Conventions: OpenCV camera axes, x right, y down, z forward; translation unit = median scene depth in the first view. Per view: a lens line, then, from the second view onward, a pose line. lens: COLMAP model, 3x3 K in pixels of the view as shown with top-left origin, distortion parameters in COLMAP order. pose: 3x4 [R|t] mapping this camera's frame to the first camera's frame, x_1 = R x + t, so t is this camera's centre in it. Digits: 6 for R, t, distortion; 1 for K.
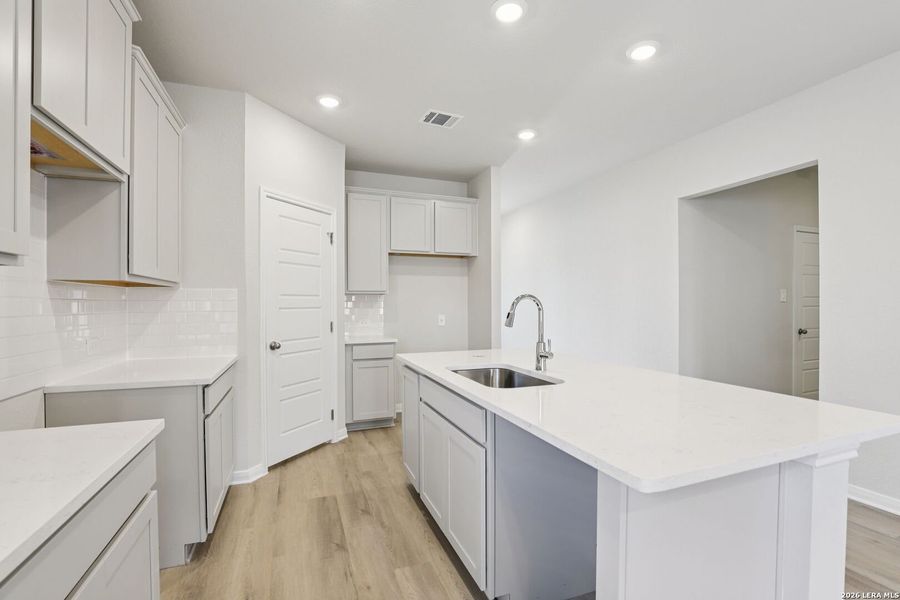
lens RADIAL K [[412.6, 0, 456.3], [0, 412.6, 304.6], [0, 0, 1]] dist [-0.026732, 0.001177]
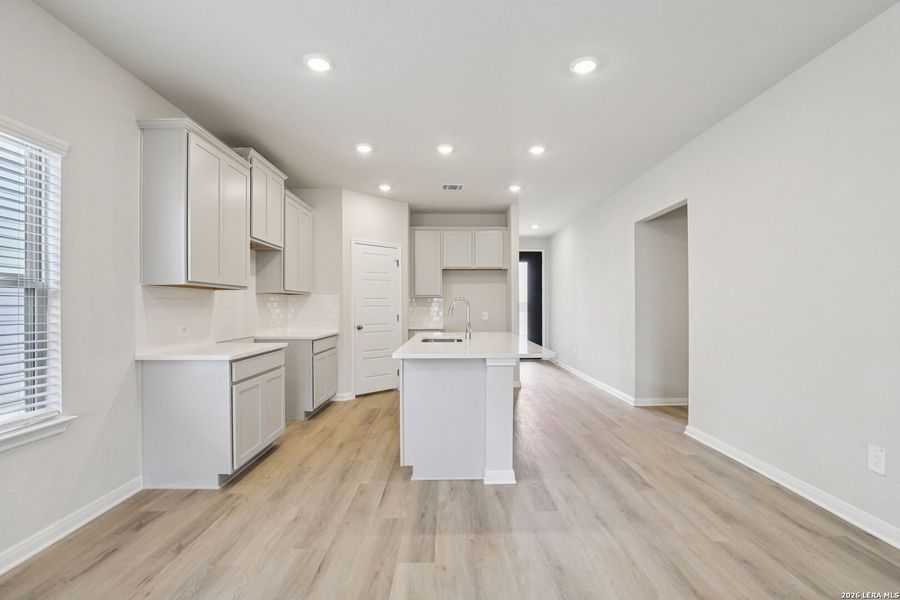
lens RADIAL K [[416.5, 0, 459.8], [0, 416.5, 304.5], [0, 0, 1]] dist [-0.023875, 0.000588]
pose [[0.940871, -0.001407, -0.338762, 0.582554], [-0.000253, 0.999988, -0.004855, 0.011274], [0.338765, 0.004654, 0.940860, -0.551209]]
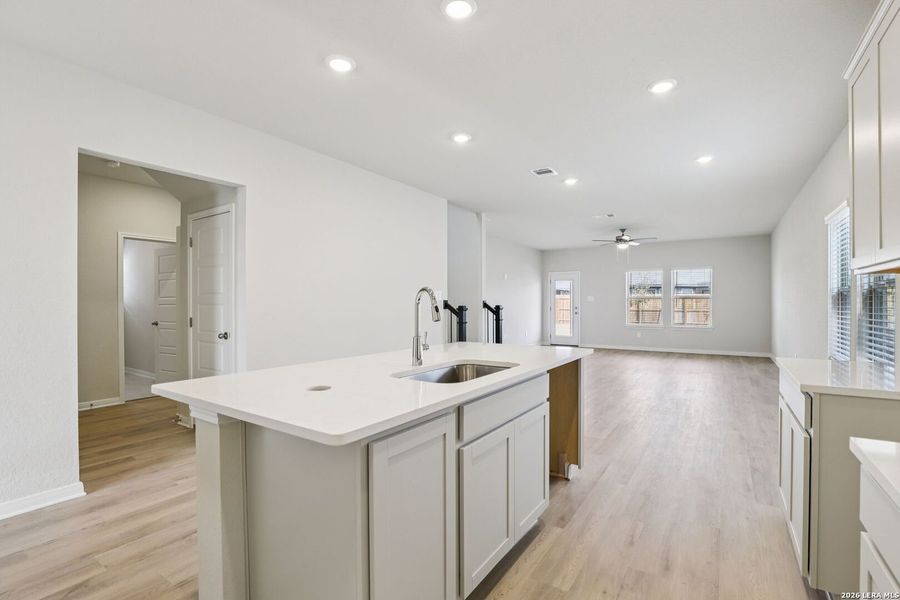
lens RADIAL K [[412.6, 0, 456.3], [0, 412.6, 304.6], [0, 0, 1]] dist [-0.026732, 0.001177]
pose [[-0.580664, 0.001416, 0.814142, -0.472178], [0.006729, 0.999973, 0.003060, 0.008926], [-0.814116, 0.007256, -0.580657, 1.094102]]
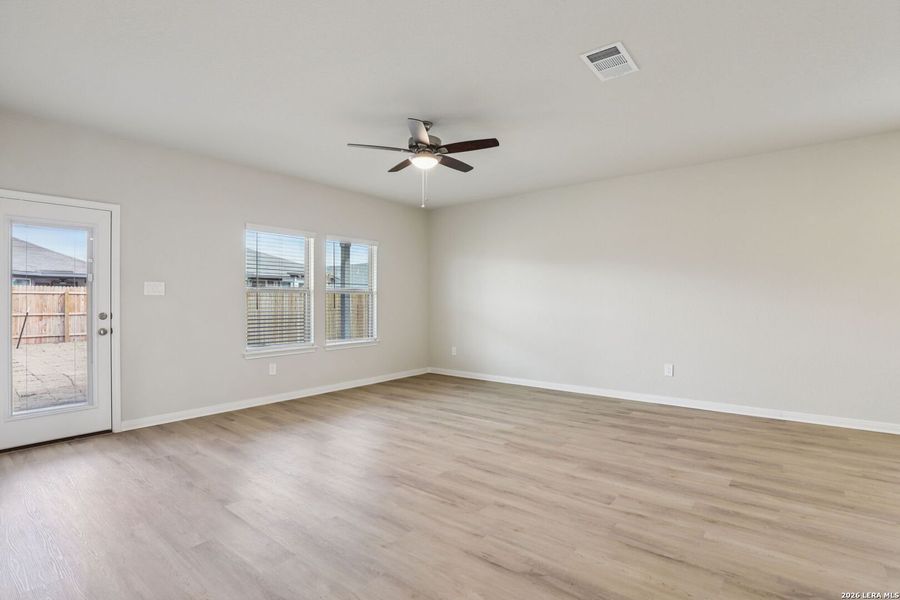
lens RADIAL K [[433.4, 0, 456.0], [0, 433.4, 306.6], [0, 0, 1]] dist [-0.023908, 0.001634]
pose [[-0.861866, 0.012246, -0.506988, 1.715984], [0.003228, 0.999821, 0.018661, 0.010109], [0.507126, 0.014447, -0.861751, -0.372649]]
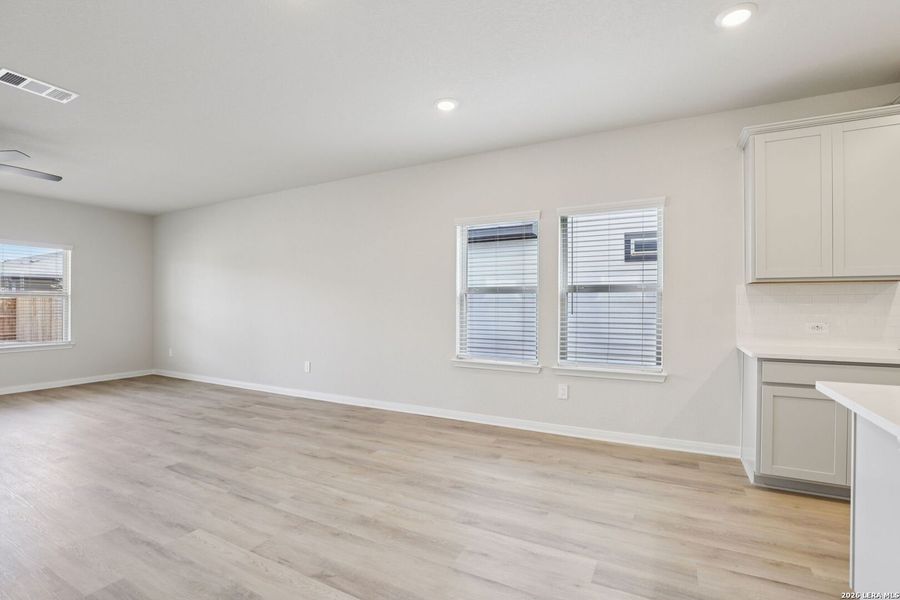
lens RADIAL K [[412.6, 0, 456.3], [0, 412.6, 304.6], [0, 0, 1]] dist [-0.026732, 0.001177]
pose [[-0.750781, 0.004640, -0.660535, 0.855401], [0.000034, 0.999976, 0.006985, 0.009726], [0.660551, 0.005222, -0.750763, 0.360330]]
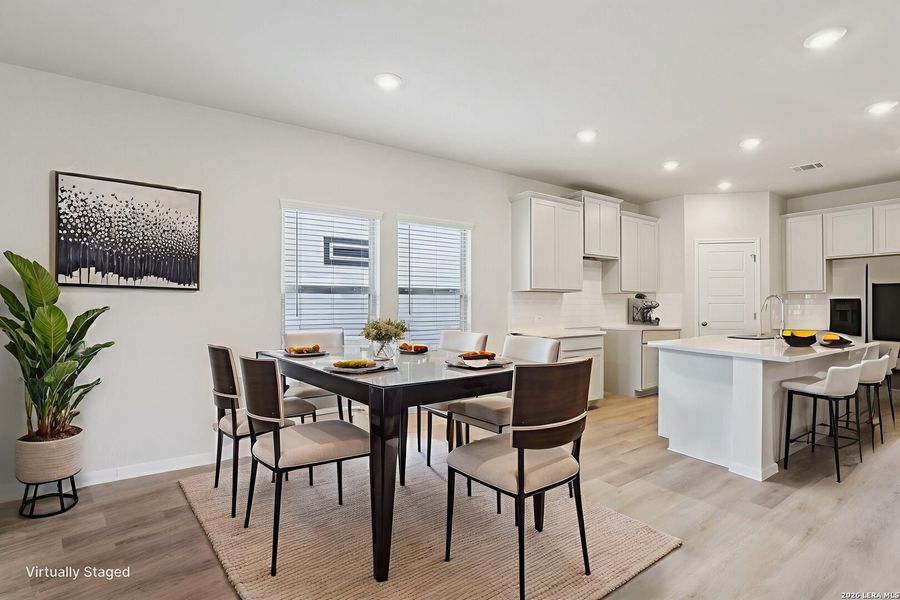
lens RADIAL K [[416.5, 0, 459.8], [0, 416.5, 304.5], [0, 0, 1]] dist [-0.023875, 0.000588]
pose [[0.229102, 0.003422, -0.973396, 1.129735], [-0.001947, 0.999993, 0.003057, 0.009734], [0.973400, 0.001194, 0.229107, -0.498748]]
